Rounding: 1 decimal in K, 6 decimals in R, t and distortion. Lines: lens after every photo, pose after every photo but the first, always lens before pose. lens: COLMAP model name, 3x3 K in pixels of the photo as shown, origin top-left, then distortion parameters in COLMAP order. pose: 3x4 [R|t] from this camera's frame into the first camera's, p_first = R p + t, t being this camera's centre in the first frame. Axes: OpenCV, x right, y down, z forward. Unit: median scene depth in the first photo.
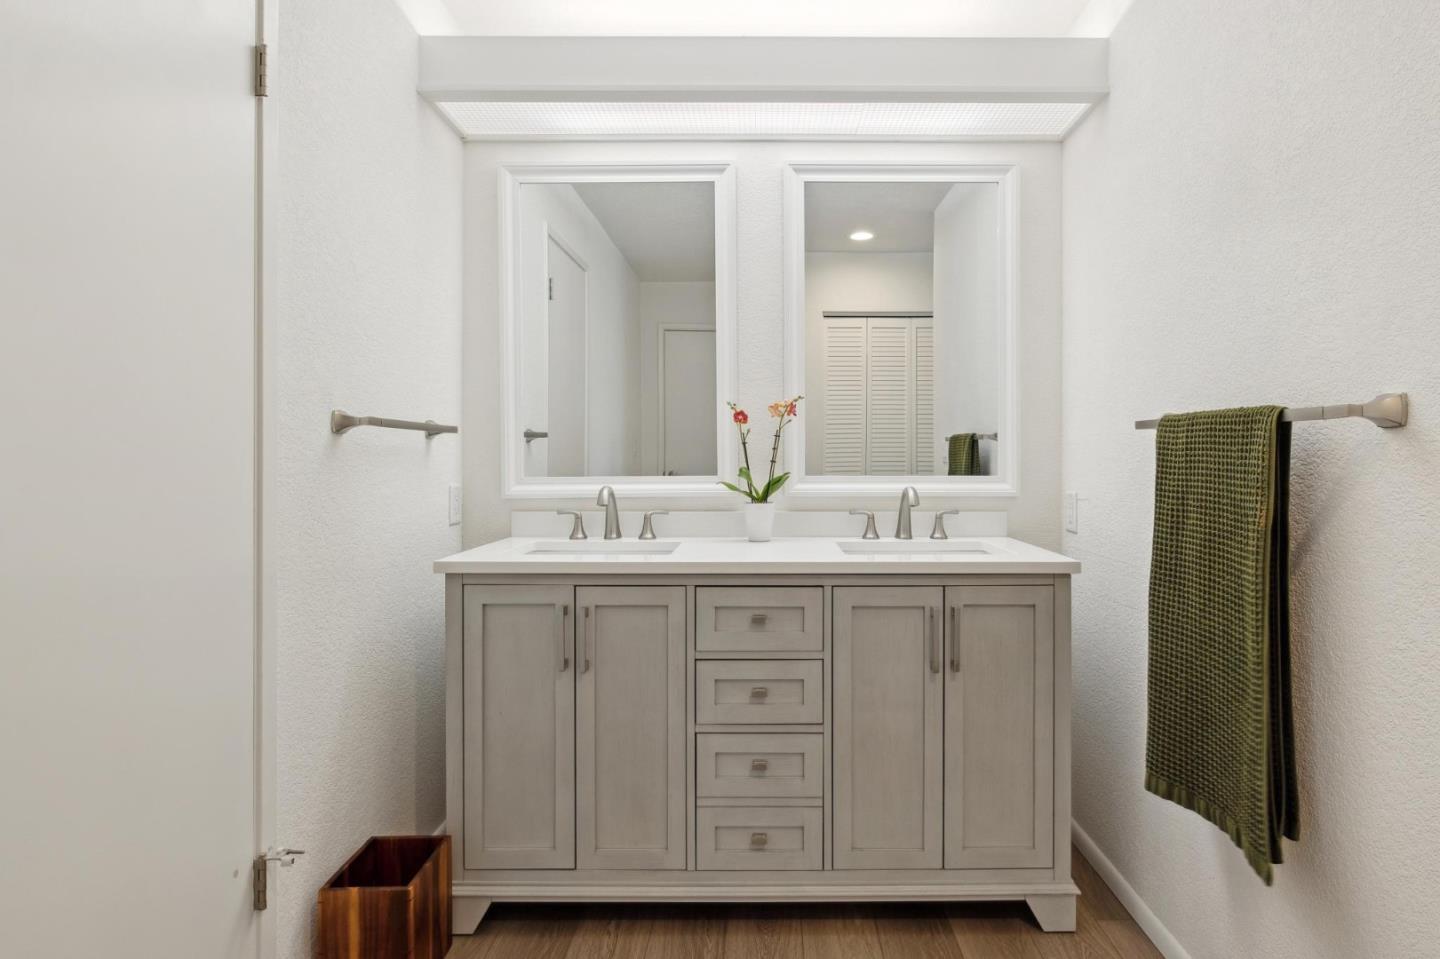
lens RADIAL K [[778.6, 0, 643.9], [0, 778.6, 444.1], [0, 0, 1]] dist [-0.004782, 0.002234]
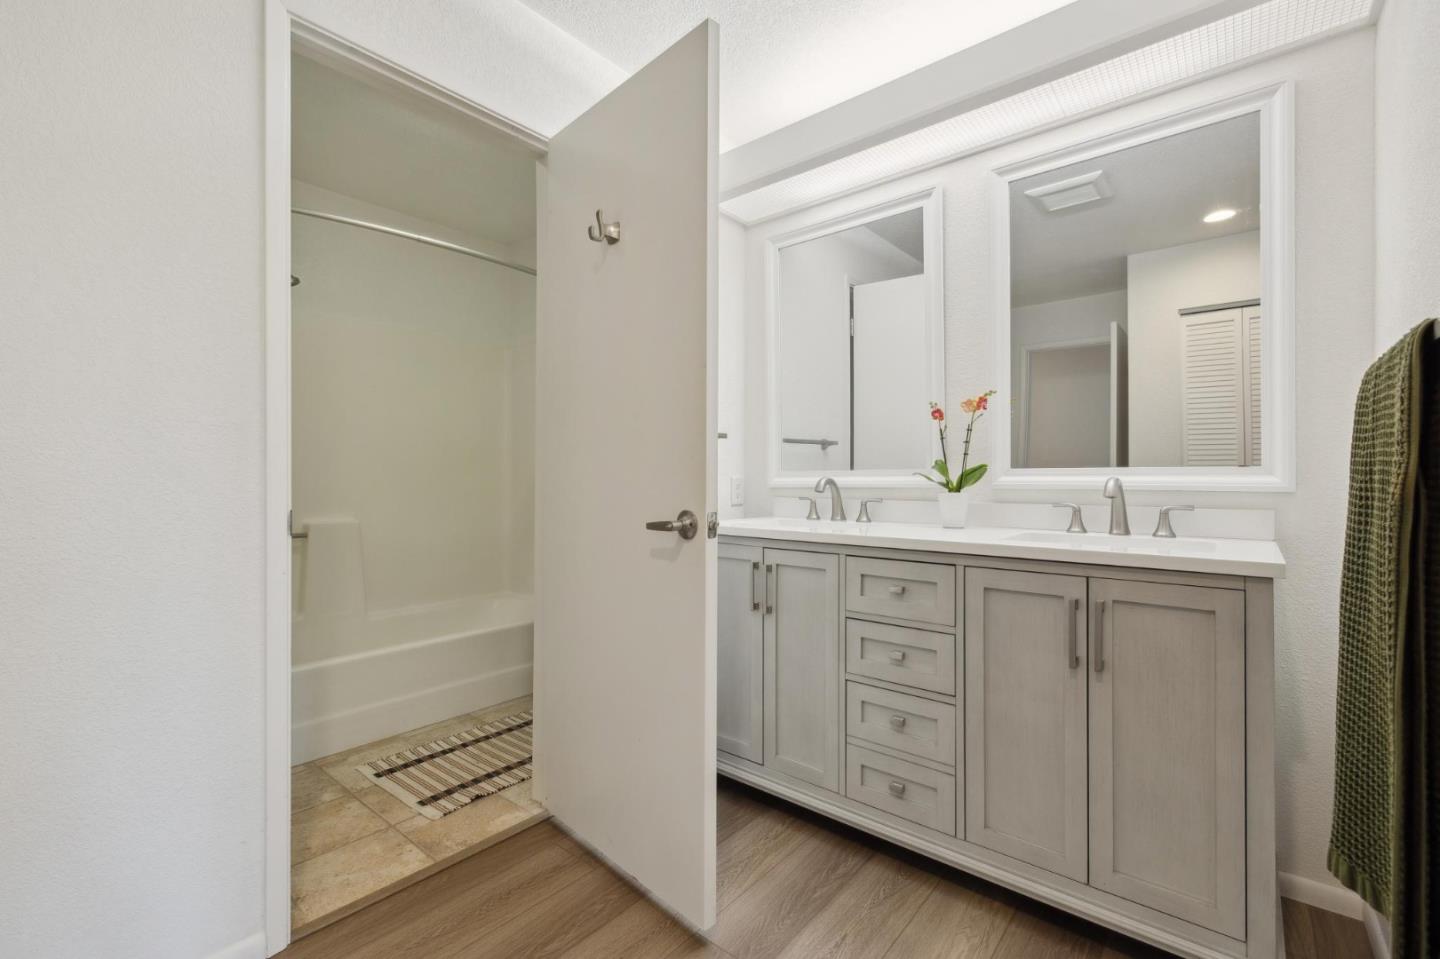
lens RADIAL K [[615.2, 0, 711.2], [0, 615.2, 478.4], [0, 0, 1]] dist [-0.001298, 0.000942]
pose [[0.766697, 0.002678, -0.642003, 0.504607], [-0.004856, 0.999987, -0.001628, 0.067703], [0.641991, 0.004366, 0.766700, 0.150865]]
